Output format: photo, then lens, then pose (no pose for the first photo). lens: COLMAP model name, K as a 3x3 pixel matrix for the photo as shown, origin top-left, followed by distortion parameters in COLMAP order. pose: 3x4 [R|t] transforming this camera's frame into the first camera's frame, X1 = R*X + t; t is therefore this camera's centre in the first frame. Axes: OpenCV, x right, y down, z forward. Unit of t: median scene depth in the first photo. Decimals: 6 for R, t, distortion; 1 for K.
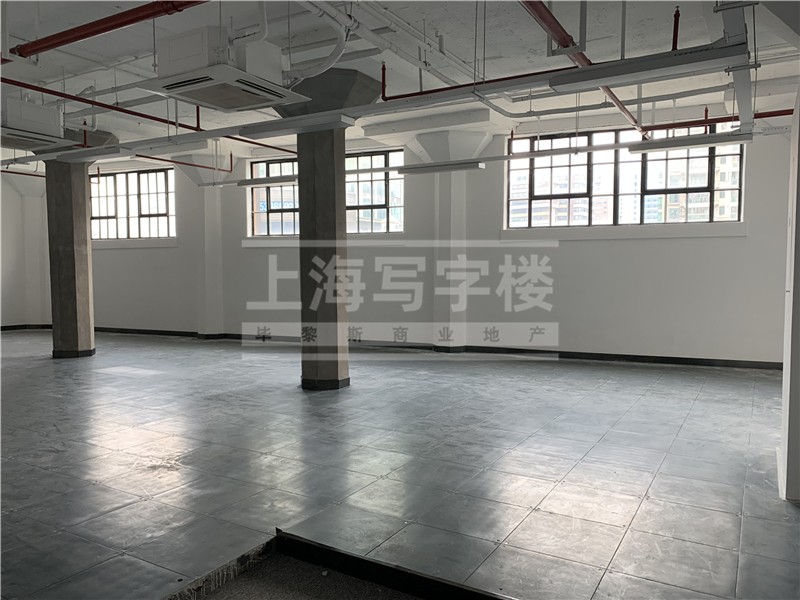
lens RADIAL K [[616.4, 0, 413.9], [0, 616.4, 305.4], [0, 0, 1]] dist [-0.000759, -0.008767]
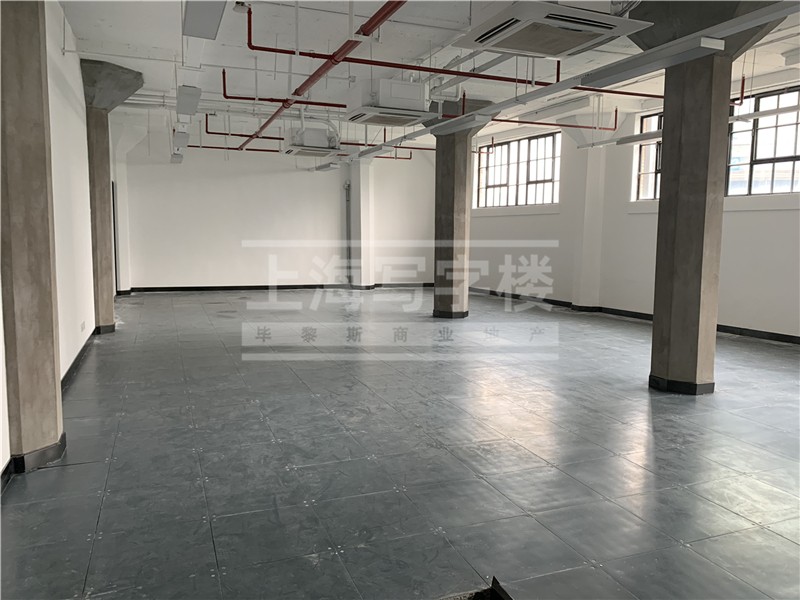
lens RADIAL K [[619.9, 0, 398.0], [0, 619.9, 293.9], [0, 0, 1]] dist [0.043594, -0.050982]
pose [[0.778186, 0.074002, -0.623658, 0.060765], [-0.050248, 0.997187, 0.055624, -0.015895], [0.626020, -0.011948, 0.779716, 0.118159]]
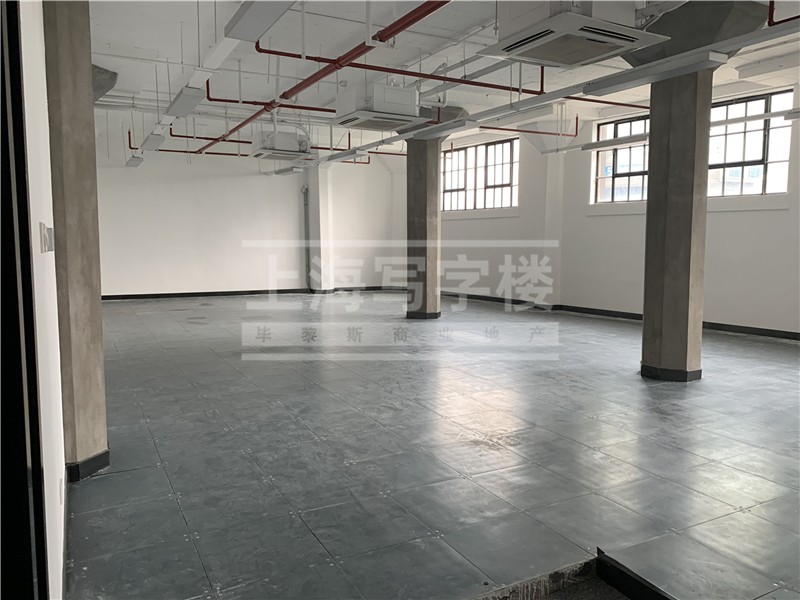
lens RADIAL K [[619.9, 0, 398.0], [0, 619.9, 293.9], [0, 0, 1]] dist [0.043594, -0.050982]
pose [[0.845649, 0.052478, -0.531153, -0.006361], [-0.035594, 0.998484, 0.041981, -0.006040], [0.532551, -0.016596, 0.846235, 0.049700]]
